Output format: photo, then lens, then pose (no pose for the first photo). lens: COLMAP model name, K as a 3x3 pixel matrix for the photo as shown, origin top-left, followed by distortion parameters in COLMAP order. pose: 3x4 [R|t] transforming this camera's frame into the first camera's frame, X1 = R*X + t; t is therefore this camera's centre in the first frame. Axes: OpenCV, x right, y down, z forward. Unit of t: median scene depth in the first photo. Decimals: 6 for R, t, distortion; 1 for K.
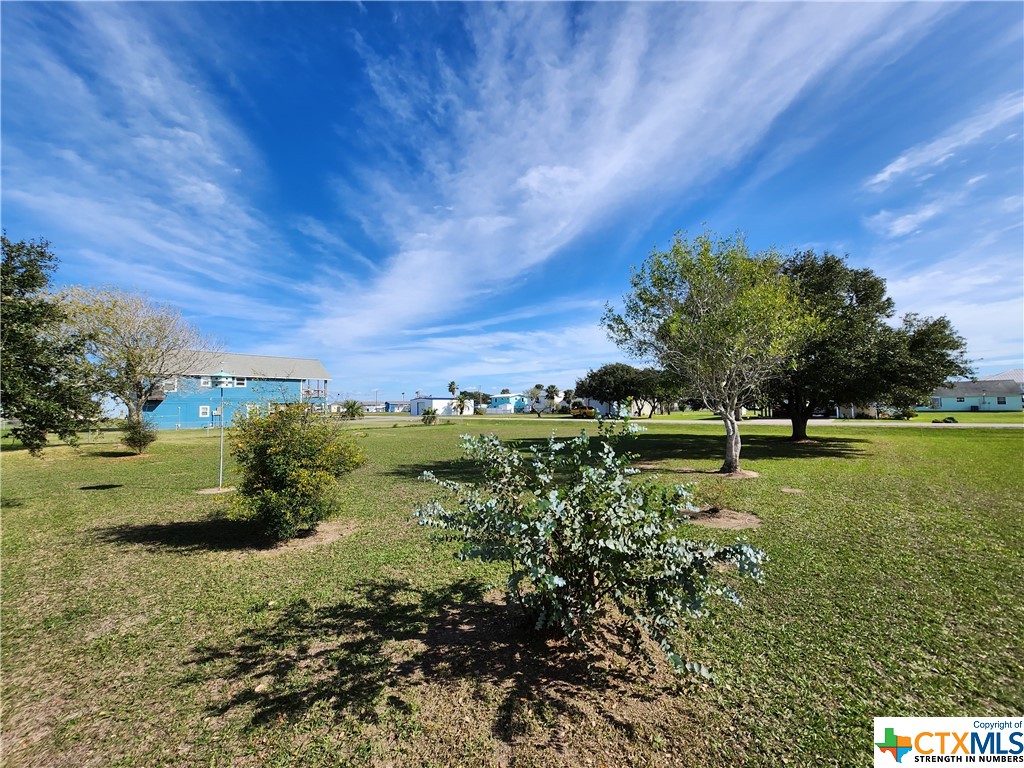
lens RADIAL K [[407.8, 0, 501.9], [0, 407.8, 380.8], [0, 0, 1]] dist [-0.018281, 0.005922]
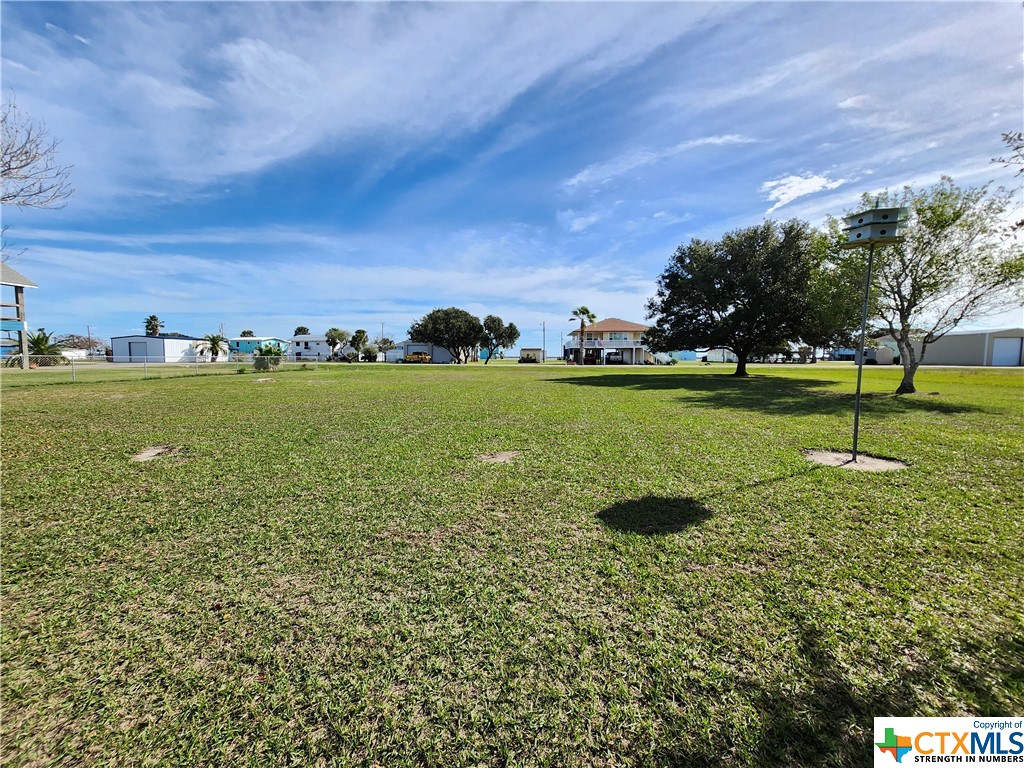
lens RADIAL K [[407.8, 0, 512.3], [0, 407.8, 389.0], [0, 0, 1]] dist [-0.018281, 0.005922]
pose [[0.771554, -0.032407, 0.635337, -0.070428], [-0.055863, 0.991392, 0.118408, 0.010385], [-0.633706, -0.126851, 0.763103, 0.070437]]
